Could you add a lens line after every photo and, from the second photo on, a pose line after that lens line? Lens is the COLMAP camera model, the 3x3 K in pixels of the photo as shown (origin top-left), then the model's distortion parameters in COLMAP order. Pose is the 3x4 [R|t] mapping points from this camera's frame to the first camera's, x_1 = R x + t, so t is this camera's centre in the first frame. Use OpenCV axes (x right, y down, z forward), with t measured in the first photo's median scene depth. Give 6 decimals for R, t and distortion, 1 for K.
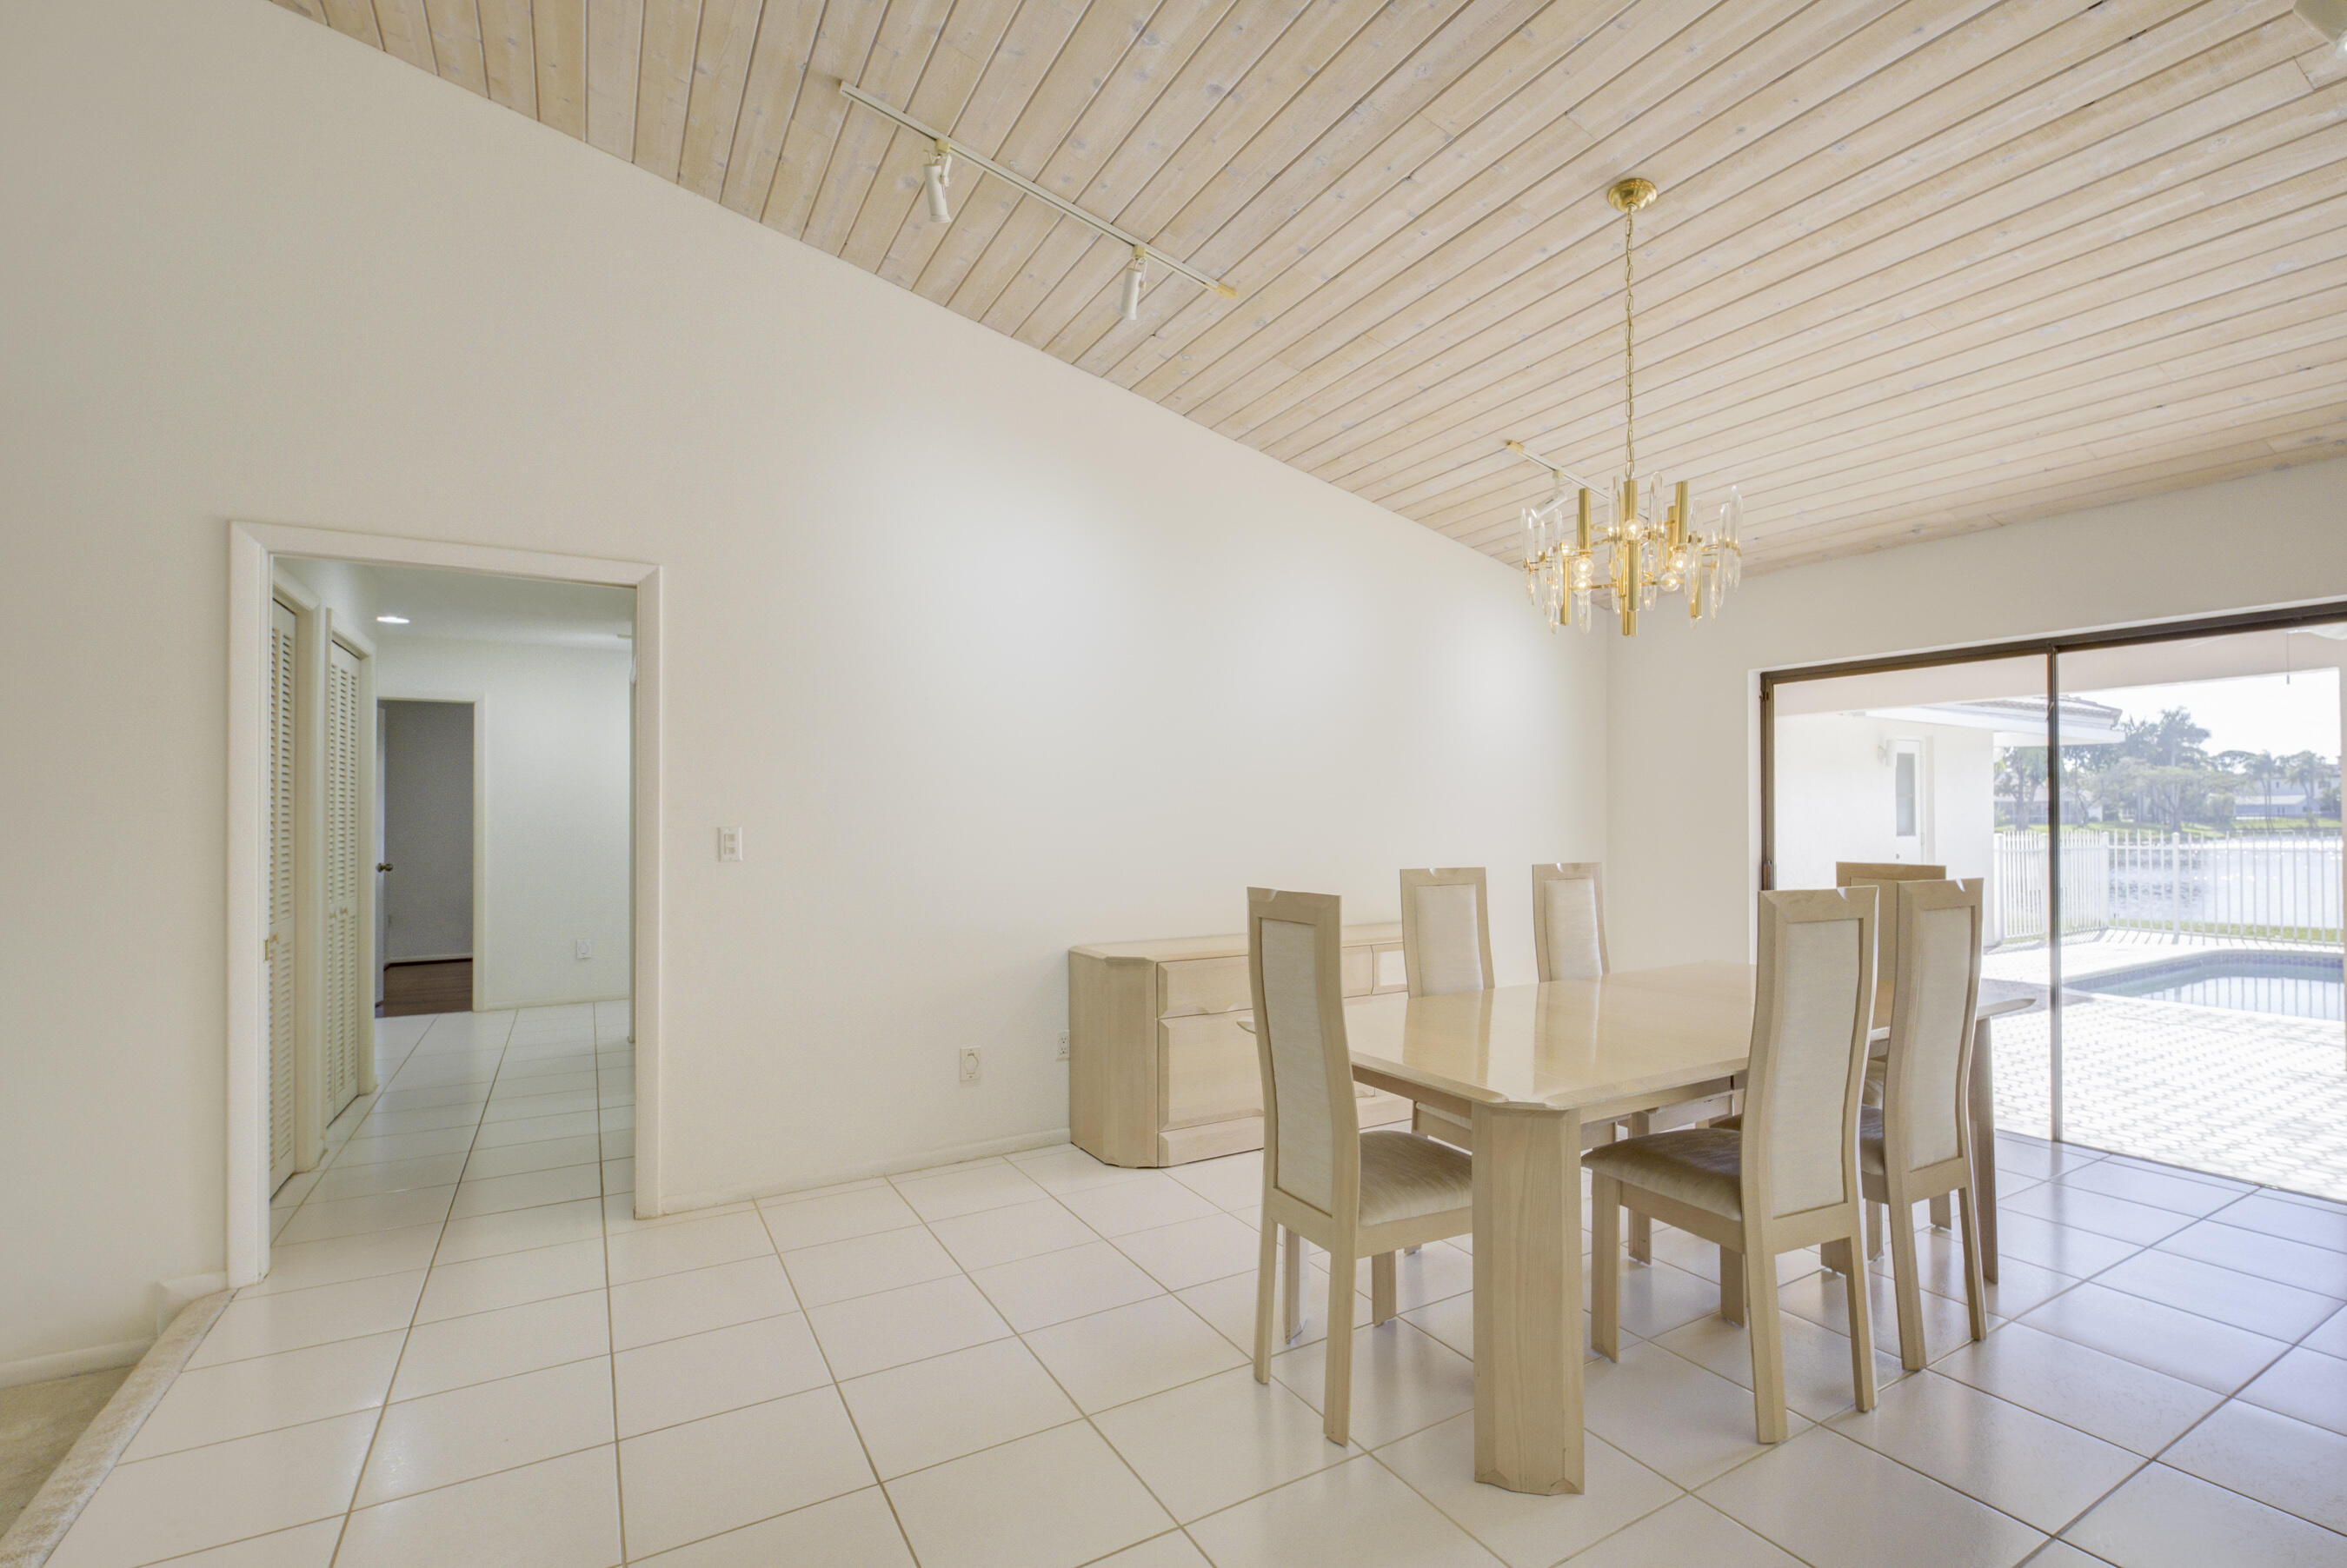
lens RADIAL K [[1061.0, 0, 1233.2], [0, 1061.0, 795.4], [0, 0, 1]] dist [0.015520, -0.010758]
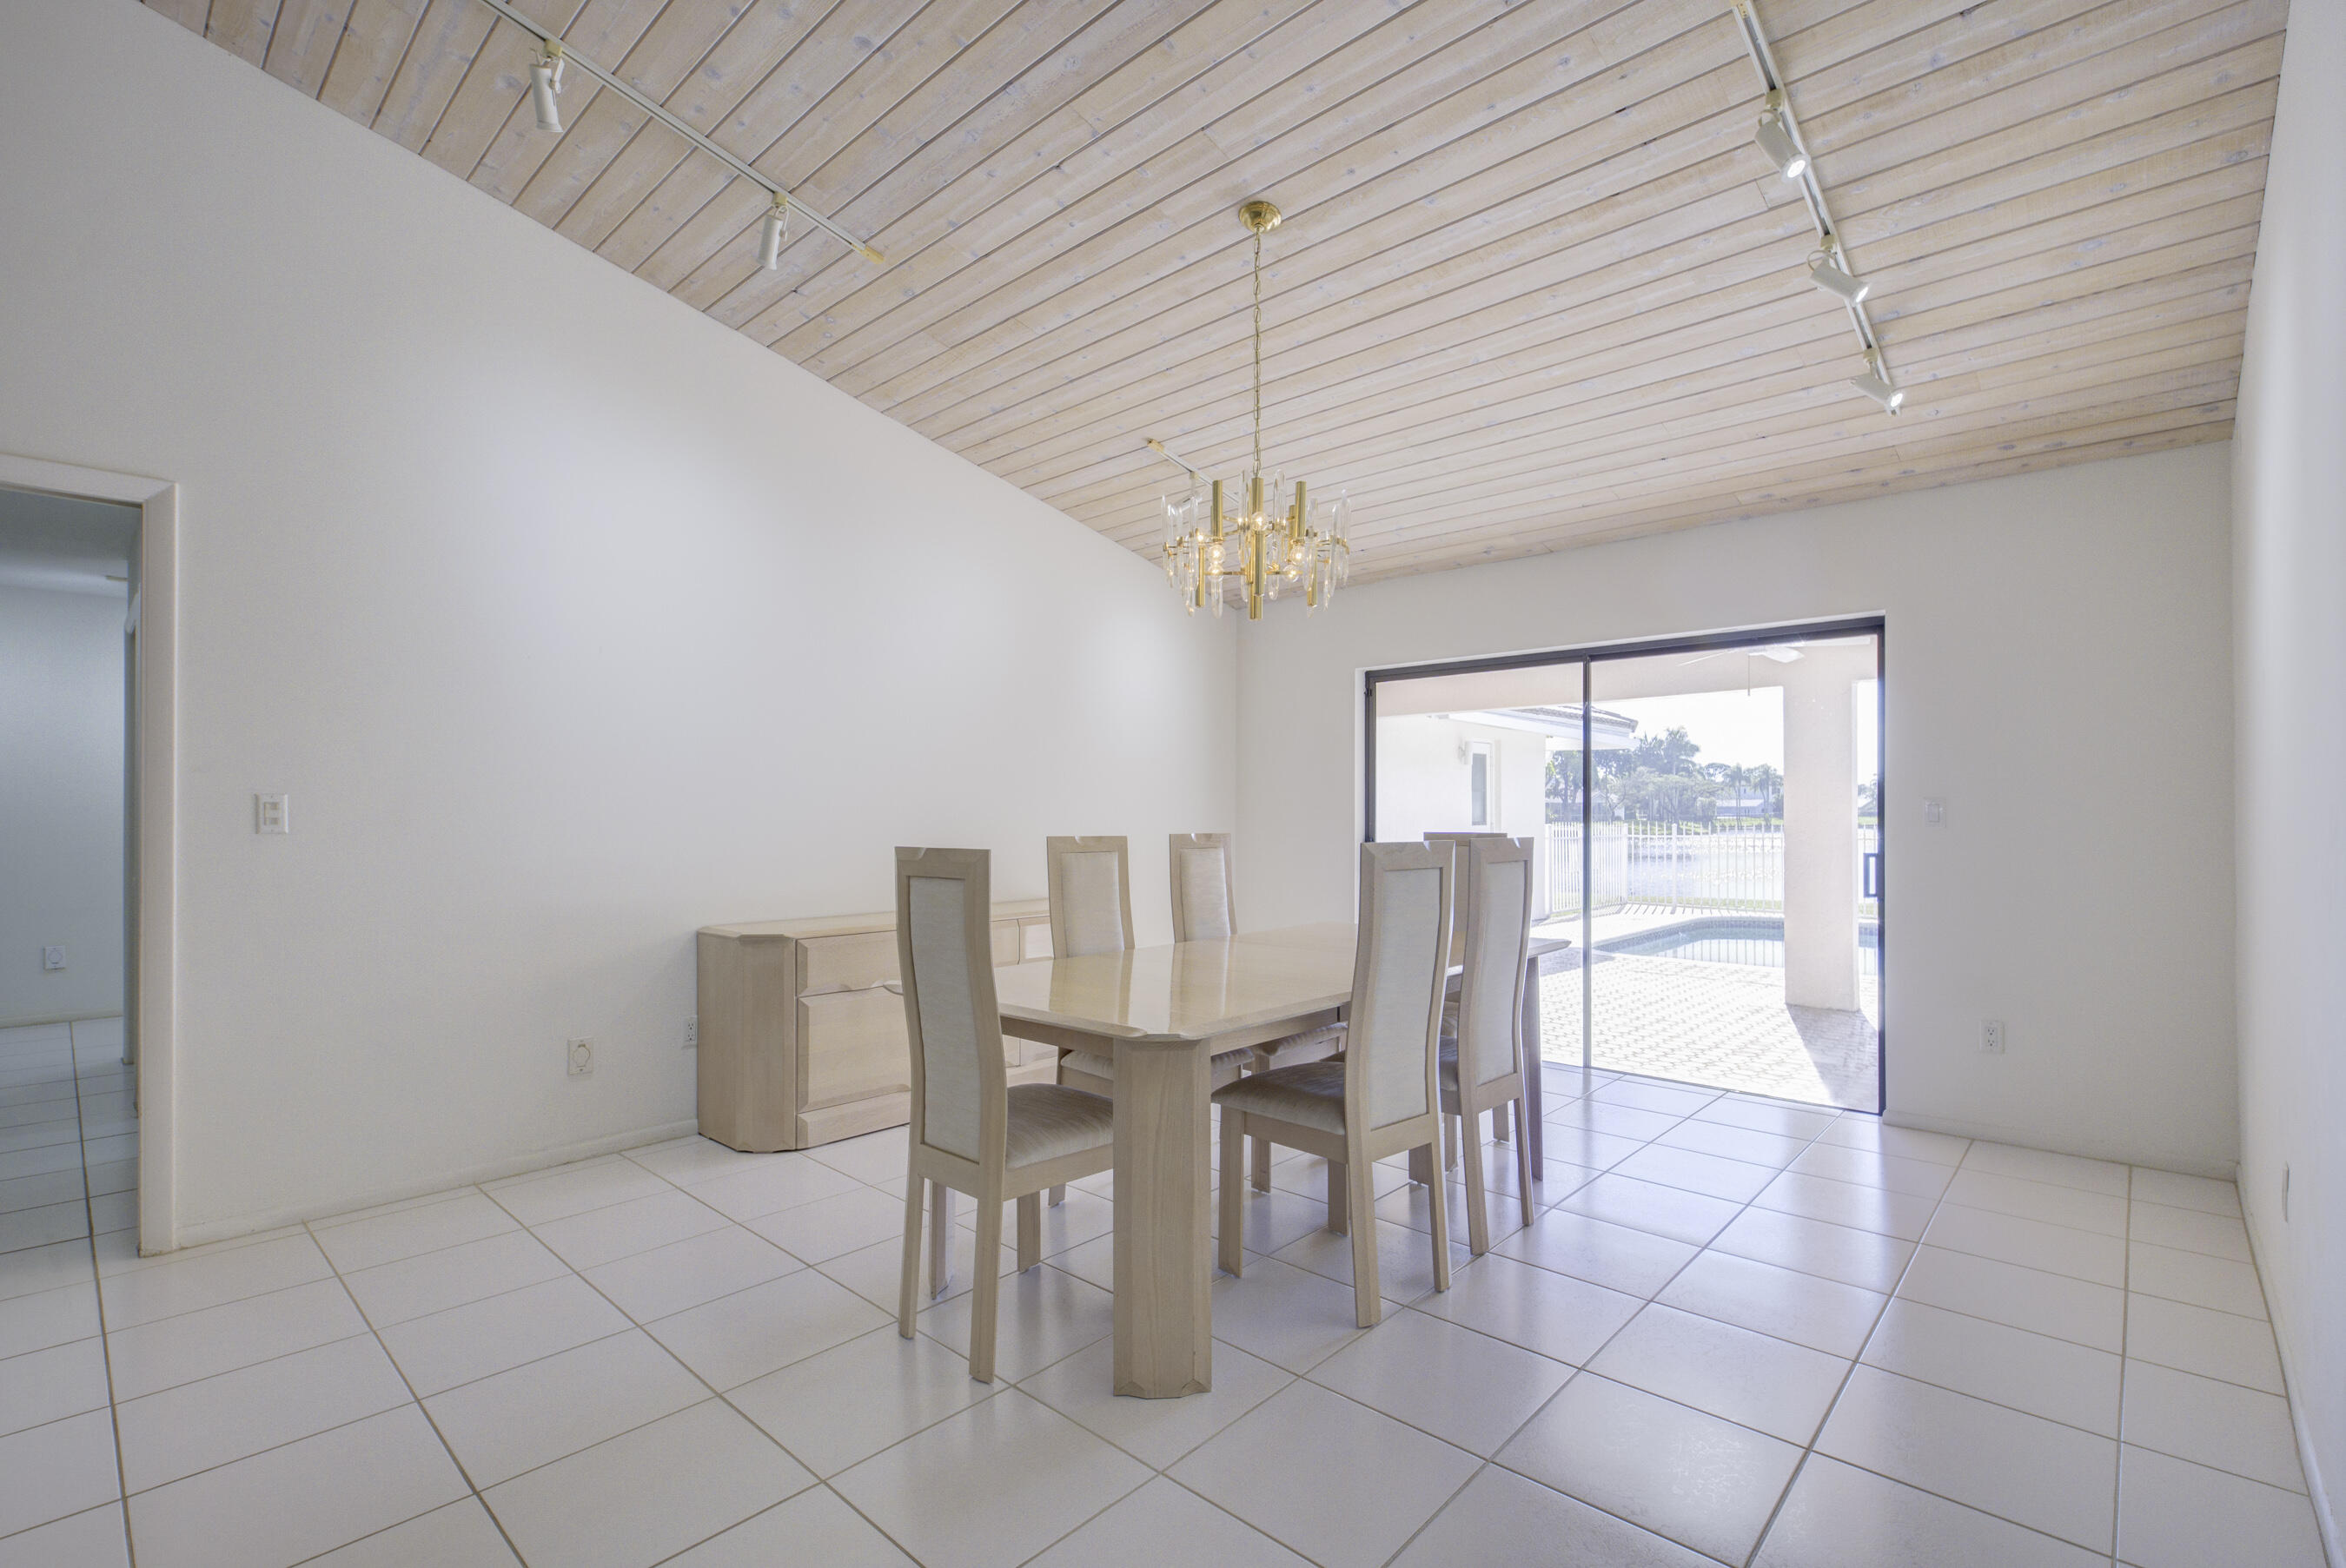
lens RADIAL K [[1045.1, 0, 1164.2], [0, 1045.1, 799.0], [0, 0, 1]] dist [0.015192, -0.009696]
pose [[0.963840, 0.004855, 0.266436, -0.003776], [-0.005892, 0.999978, 0.003094, 0.026882], [-0.266416, -0.004552, 0.963848, -0.011863]]
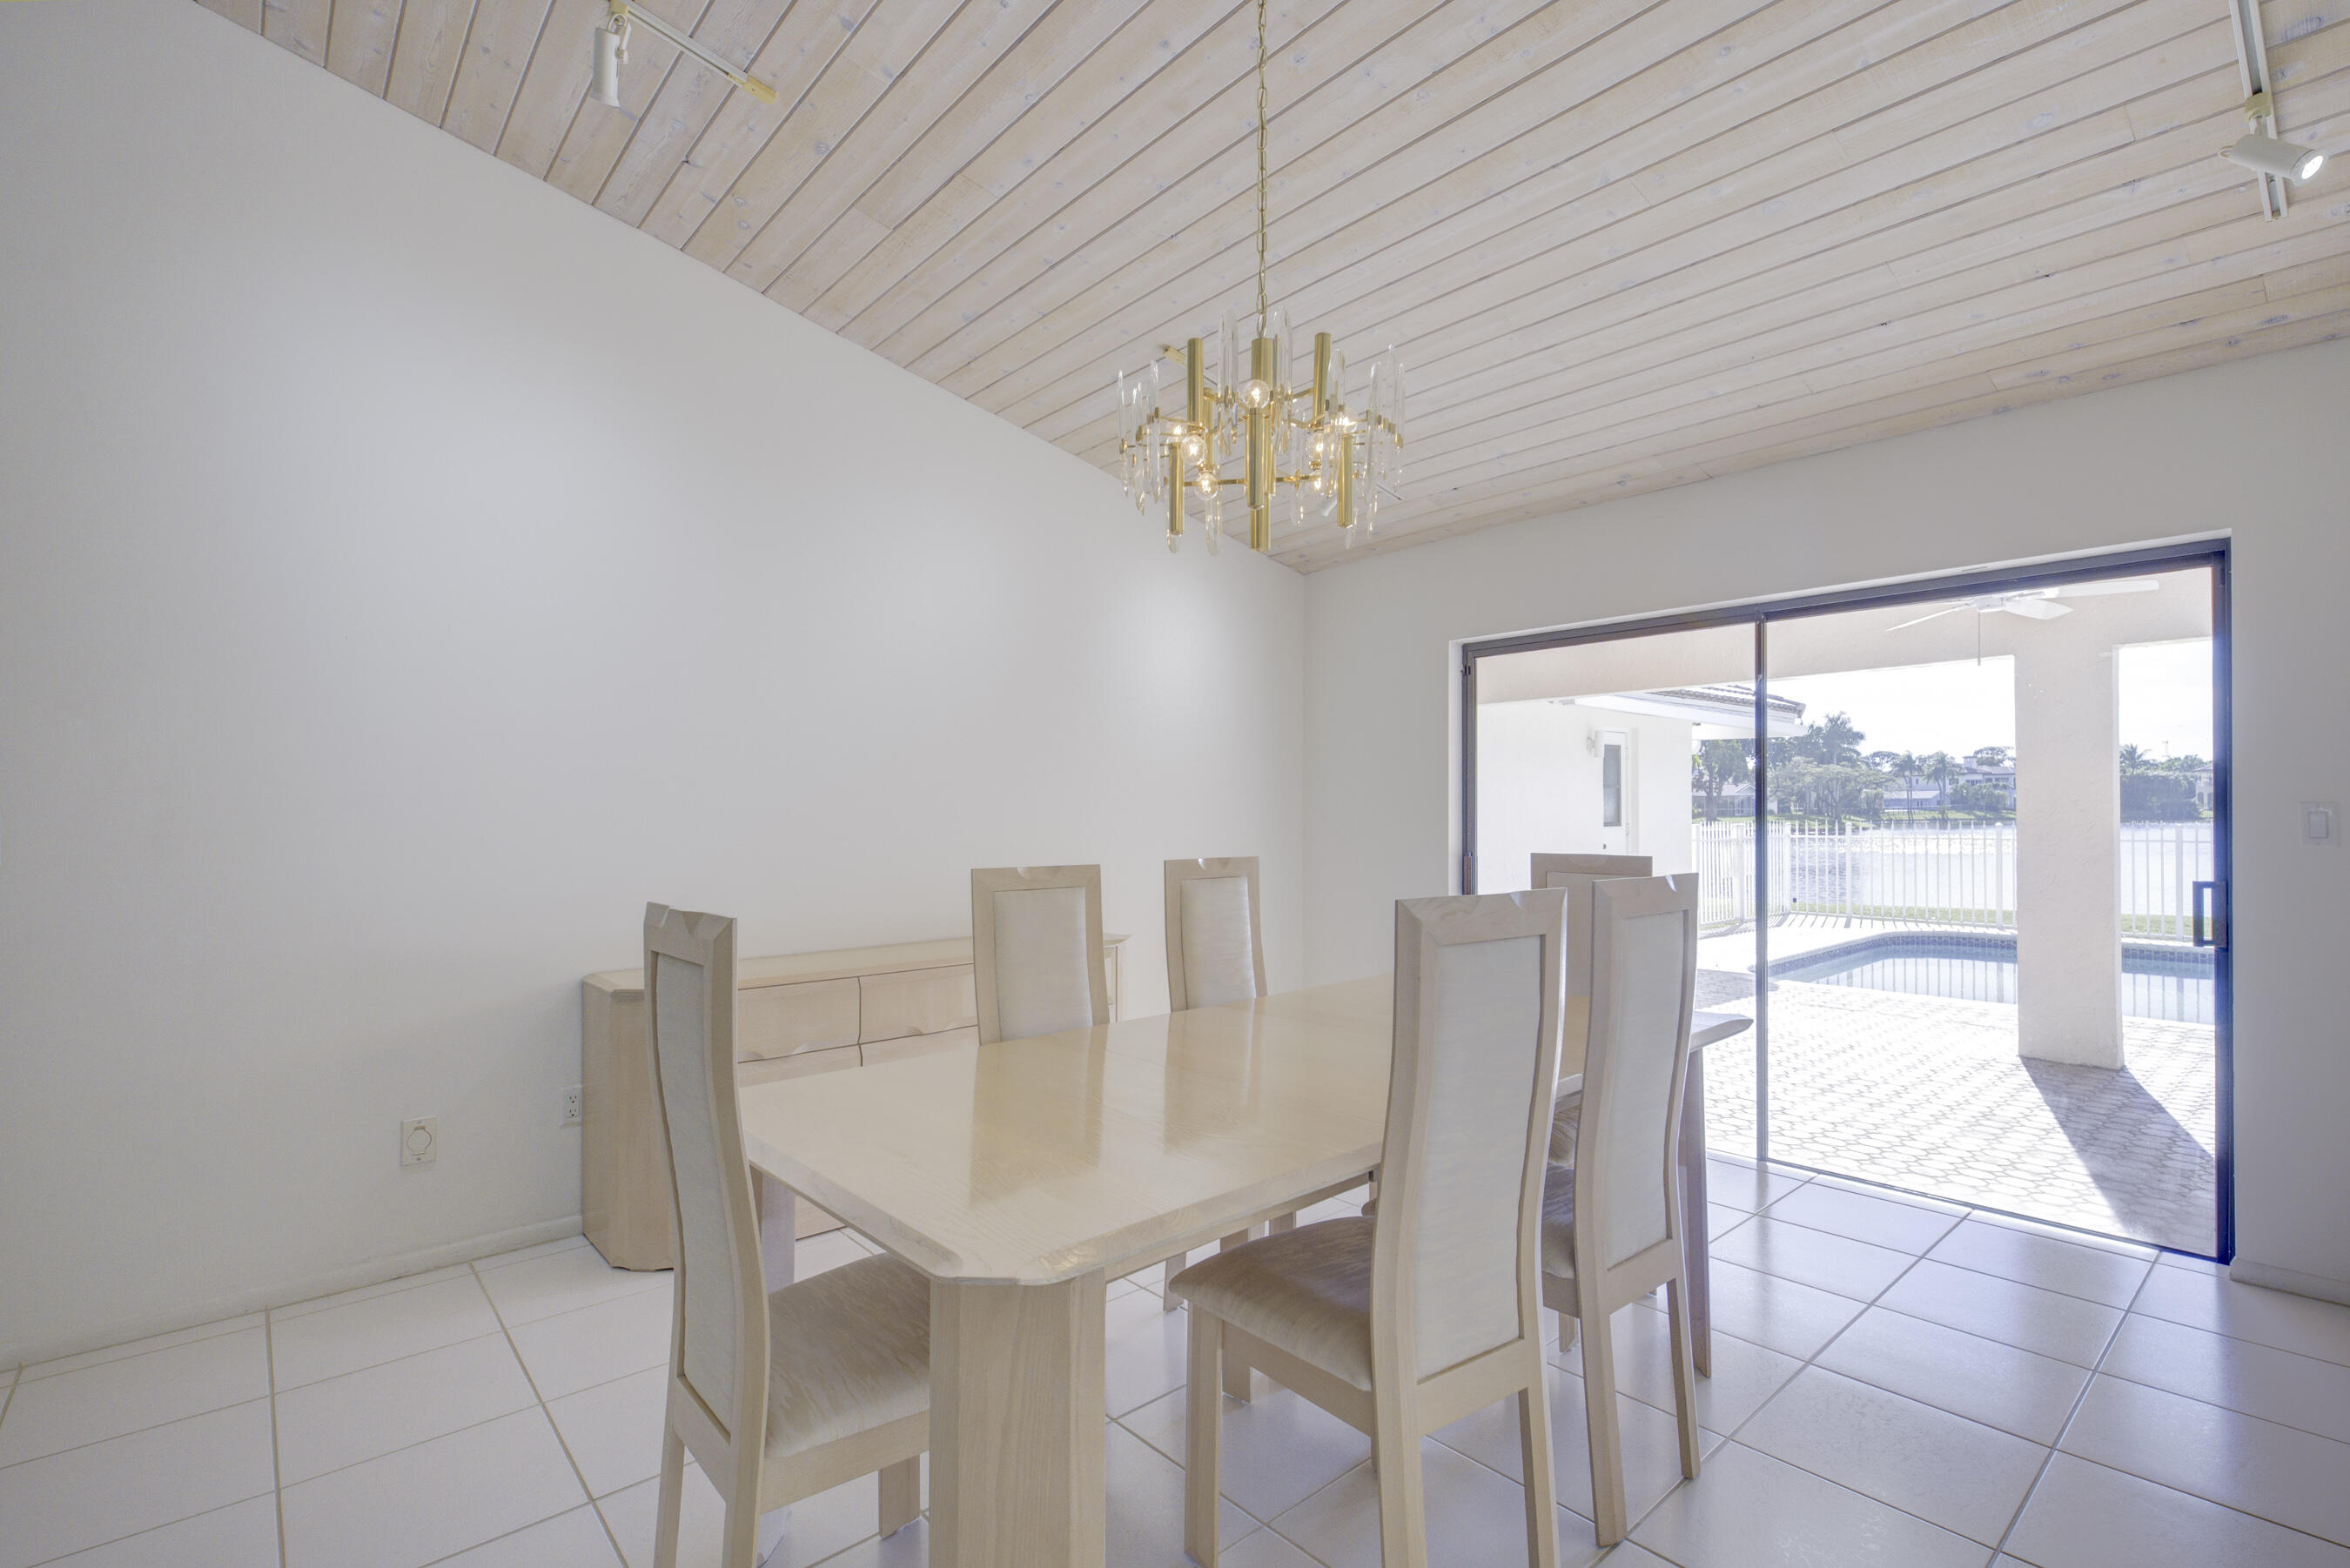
lens RADIAL K [[1047.4, 0, 1141.7], [0, 1047.4, 804.3], [0, 0, 1]] dist [0.014534, -0.007777]
pose [[0.990206, -0.002126, 0.139597, 0.159237], [0.000368, 0.999920, 0.012617, 0.014187], [-0.139613, -0.012442, 0.990128, 0.243026]]
